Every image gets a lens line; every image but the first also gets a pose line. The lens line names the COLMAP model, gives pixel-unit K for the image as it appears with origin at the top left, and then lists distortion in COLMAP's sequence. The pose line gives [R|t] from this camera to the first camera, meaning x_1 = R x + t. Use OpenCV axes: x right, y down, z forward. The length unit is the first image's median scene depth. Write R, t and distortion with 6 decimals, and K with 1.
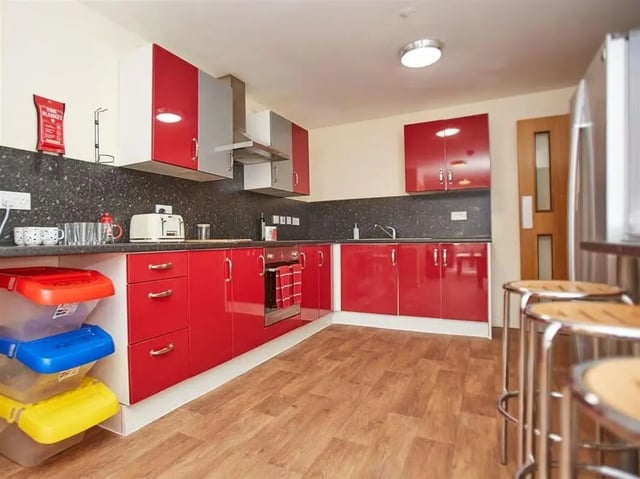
lens RADIAL K [[432.8, 0, 232.9], [0, 432.8, 240.7], [0, 0, 1]] dist [-0.041936, -0.000323]
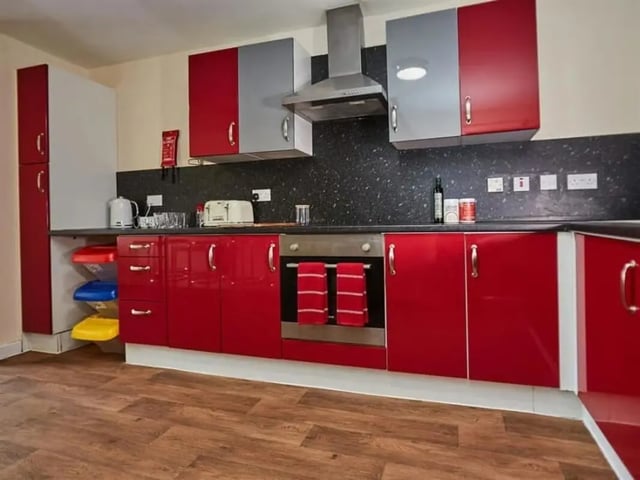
lens RADIAL K [[368.0, 0, 319.8], [0, 368.0, 226.5], [0, 0, 1]] dist [-0.004060, -0.001100]
pose [[0.207232, 0.022171, -0.978041, 0.882125], [0.014341, 0.999567, 0.025697, -0.017471], [0.978187, -0.019351, 0.206824, 1.142850]]
